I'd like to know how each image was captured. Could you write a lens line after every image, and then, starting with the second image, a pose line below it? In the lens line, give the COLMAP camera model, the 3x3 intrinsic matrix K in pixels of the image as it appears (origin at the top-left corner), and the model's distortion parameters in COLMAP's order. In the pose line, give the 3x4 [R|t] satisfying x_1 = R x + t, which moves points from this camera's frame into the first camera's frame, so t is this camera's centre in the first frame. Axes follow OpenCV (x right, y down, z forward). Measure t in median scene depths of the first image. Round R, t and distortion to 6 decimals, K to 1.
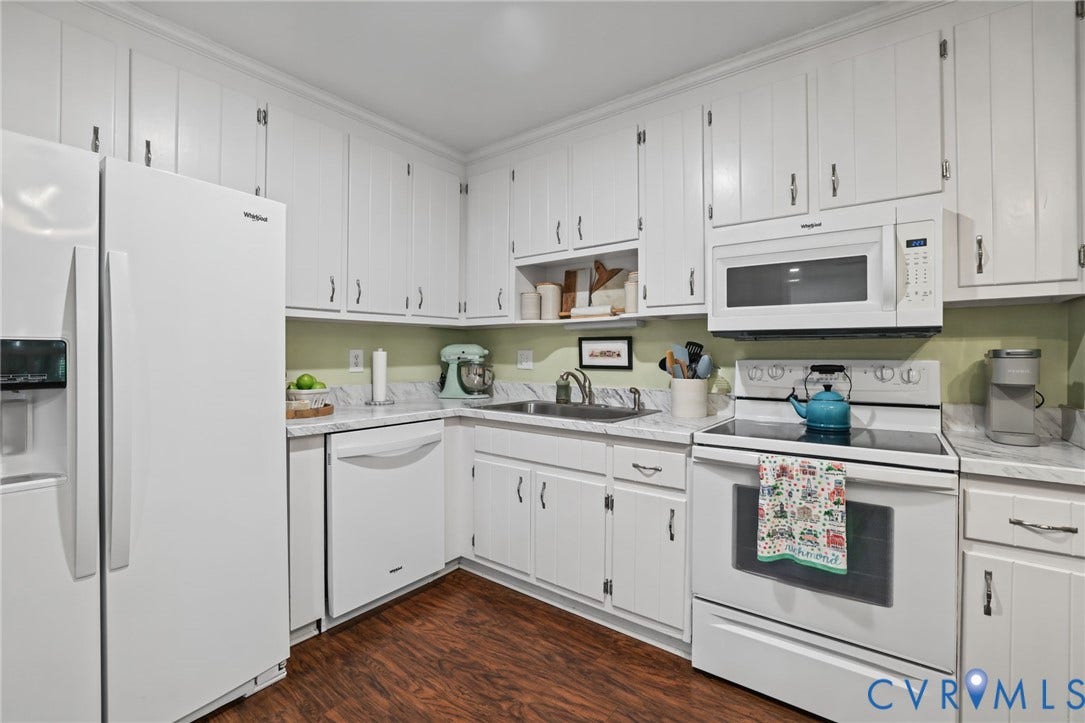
lens RADIAL K [[475.5, 0, 555.5], [0, 475.5, 350.9], [0, 0, 1]] dist [-0.051932, 0.019691]
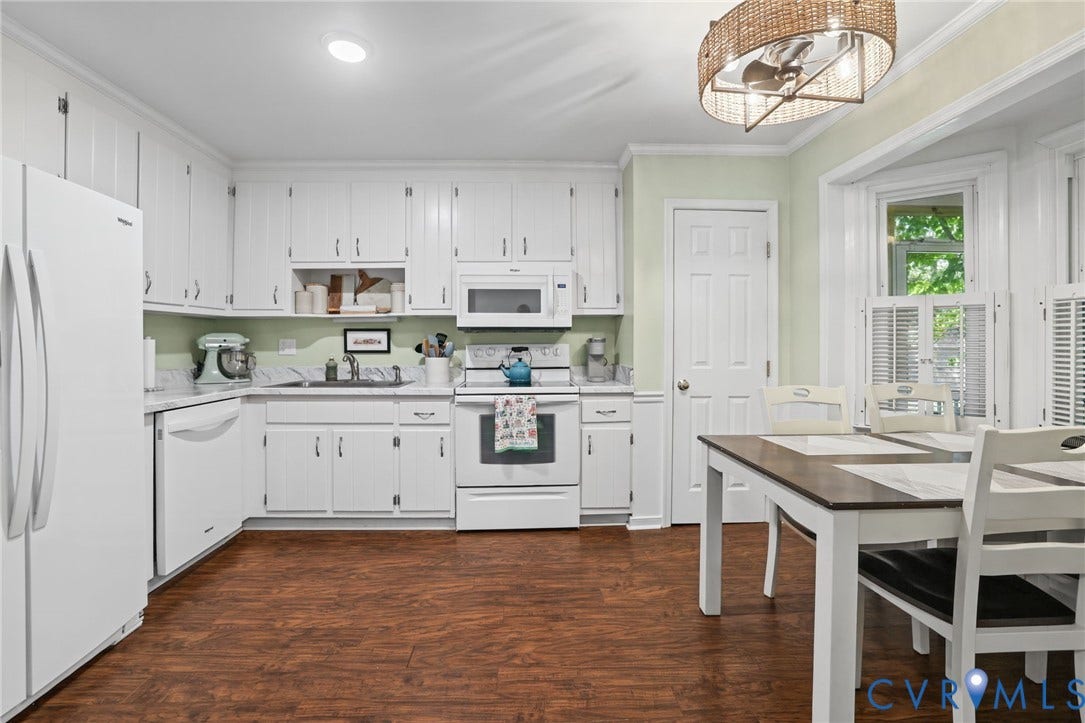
lens RADIAL K [[481.4, 0, 546.9], [0, 481.4, 338.7], [0, 0, 1]] dist [-0.035726, 0.000191]
pose [[0.772445, 0.001875, 0.635078, -0.469932], [0.000501, 0.999994, -0.003562, 0.004294], [-0.635081, 0.003069, 0.772439, -0.452002]]
